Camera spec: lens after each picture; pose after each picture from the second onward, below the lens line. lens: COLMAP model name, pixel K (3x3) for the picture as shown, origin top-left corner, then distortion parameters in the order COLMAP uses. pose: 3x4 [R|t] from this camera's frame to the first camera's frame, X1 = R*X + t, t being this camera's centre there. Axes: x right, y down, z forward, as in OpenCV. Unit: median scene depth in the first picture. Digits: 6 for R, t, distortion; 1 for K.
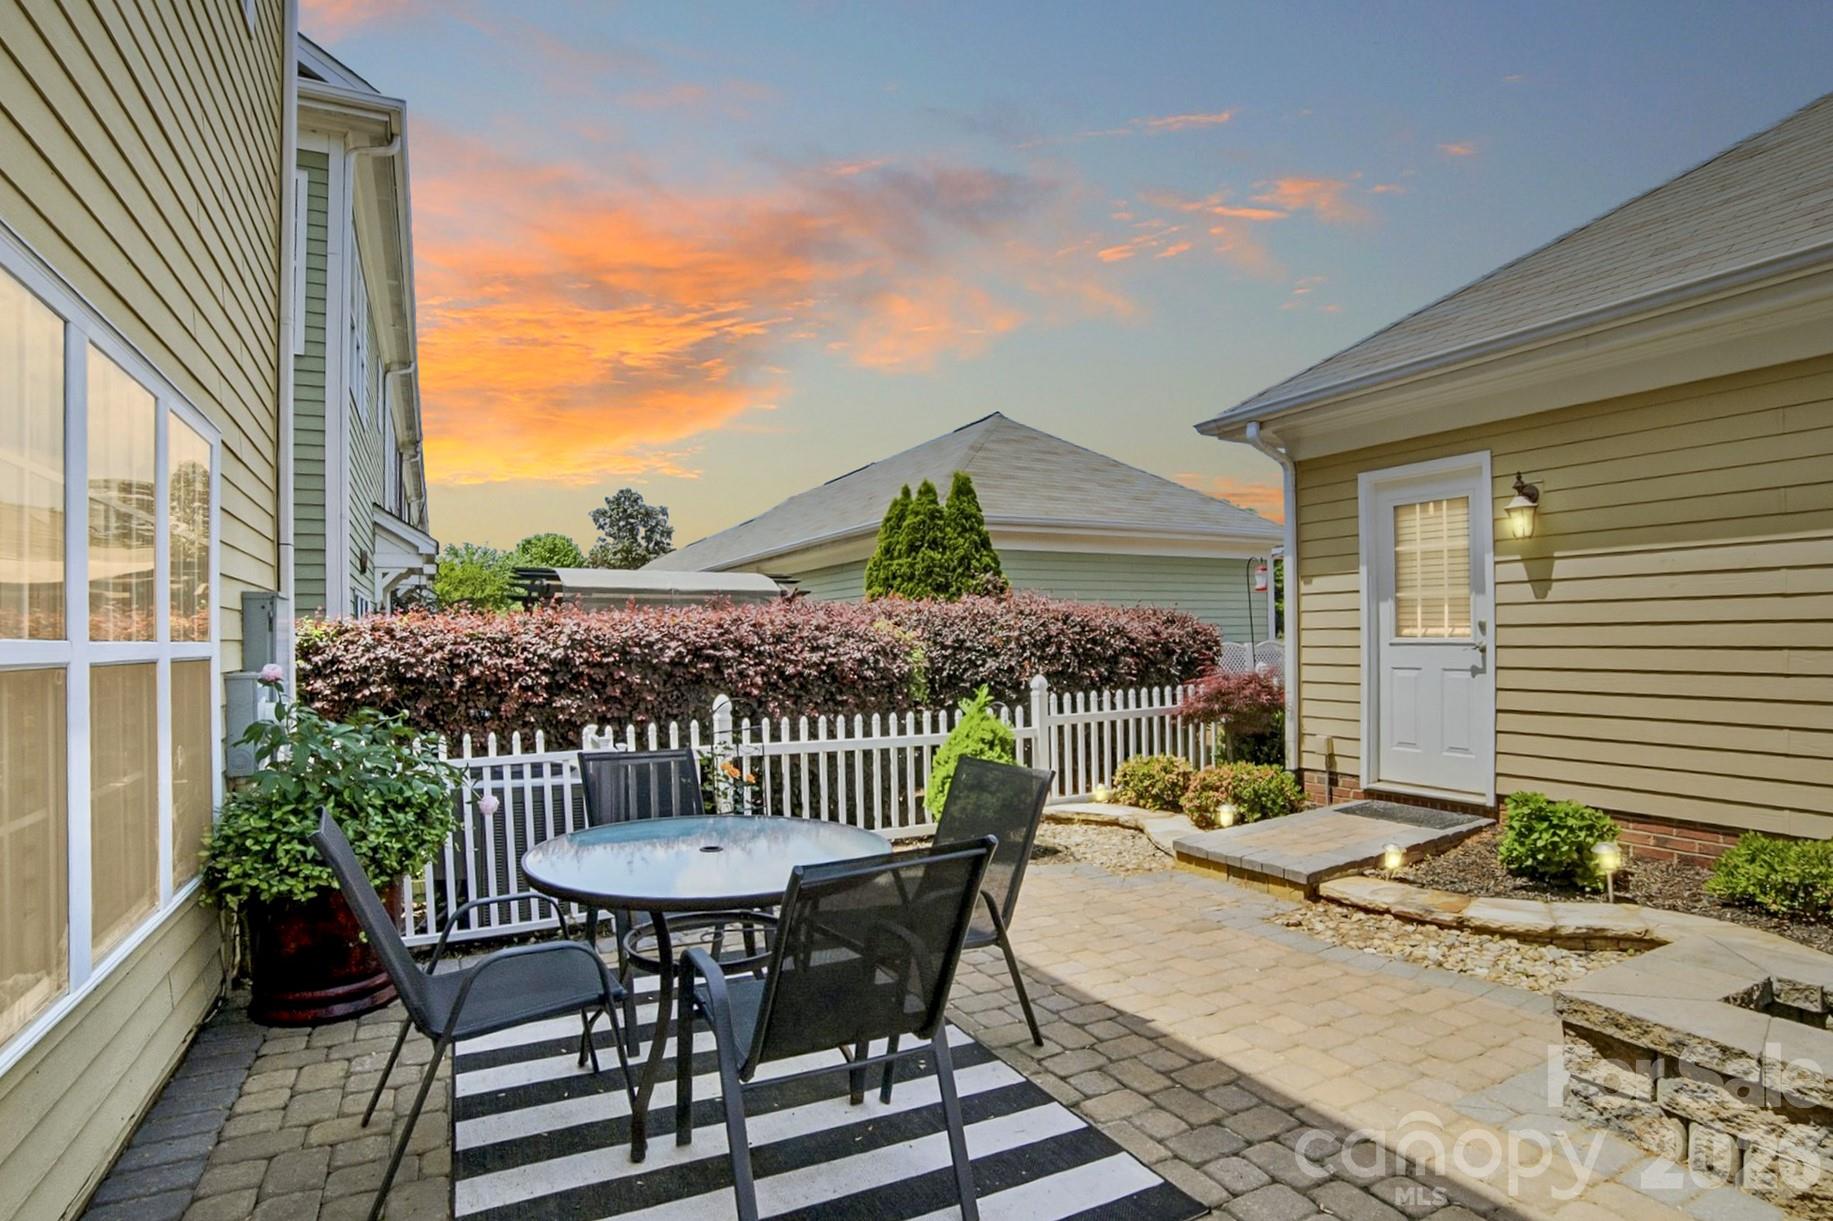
lens RADIAL K [[963.4, 0, 916.9], [0, 963.4, 636.0], [0, 0, 1]] dist [-0.037897, 0.000370]
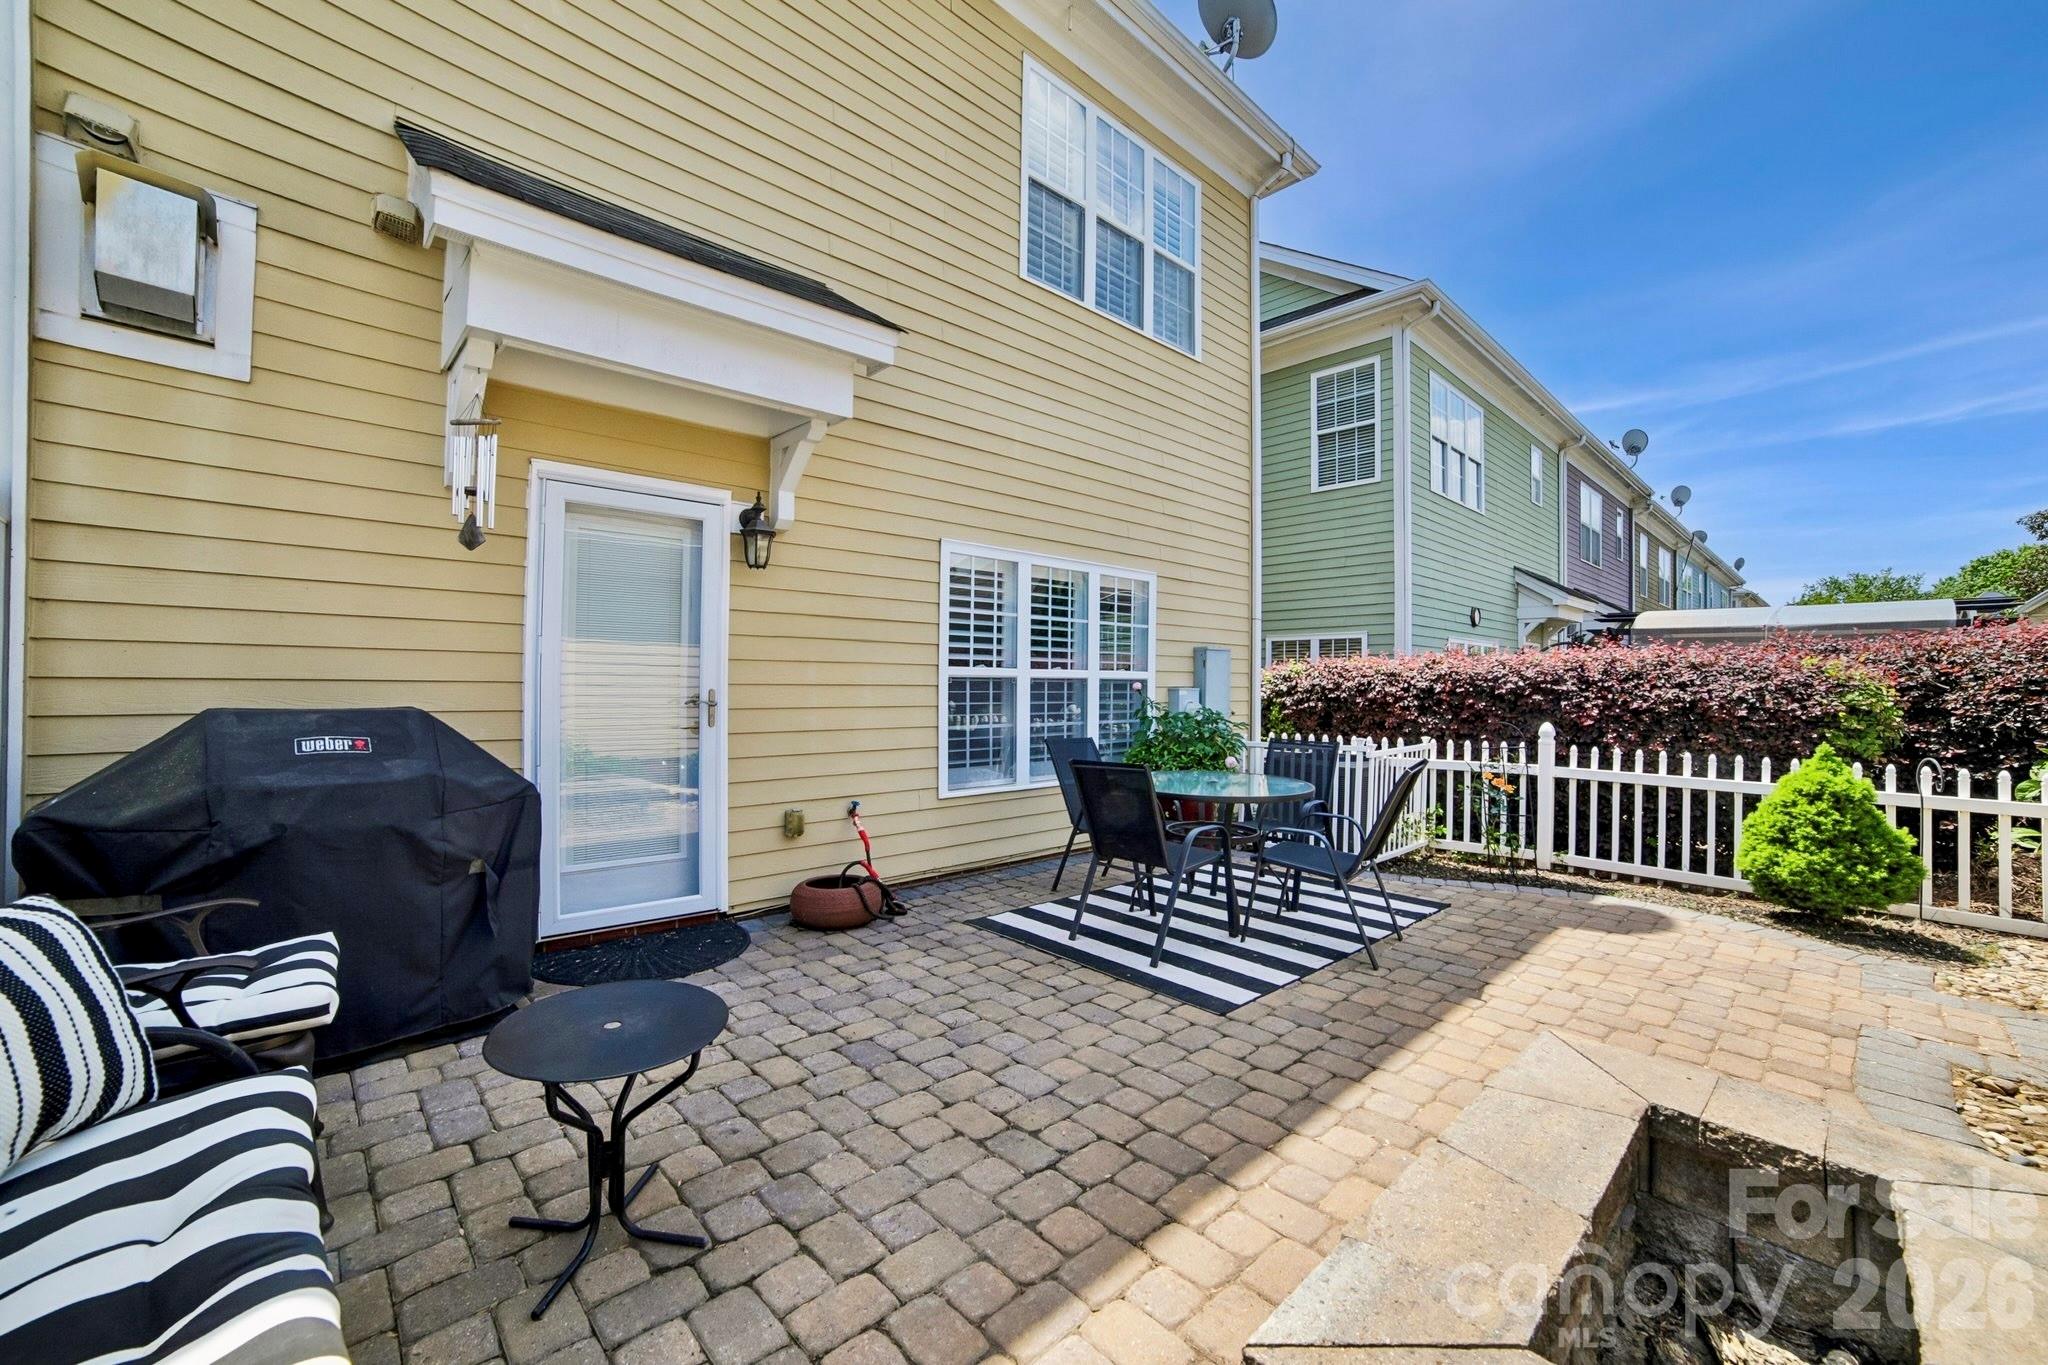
lens RADIAL K [[806.4, 0, 1024.0], [0, 806.4, 682.5], [0, 0, 1]] dist [0.074691, 0.000055]
pose [[0.293013, 0.015002, -0.955991, 0.598388], [-0.008395, 0.999879, 0.013118, 0.004603], [0.956072, 0.004181, 0.293103, 0.096905]]
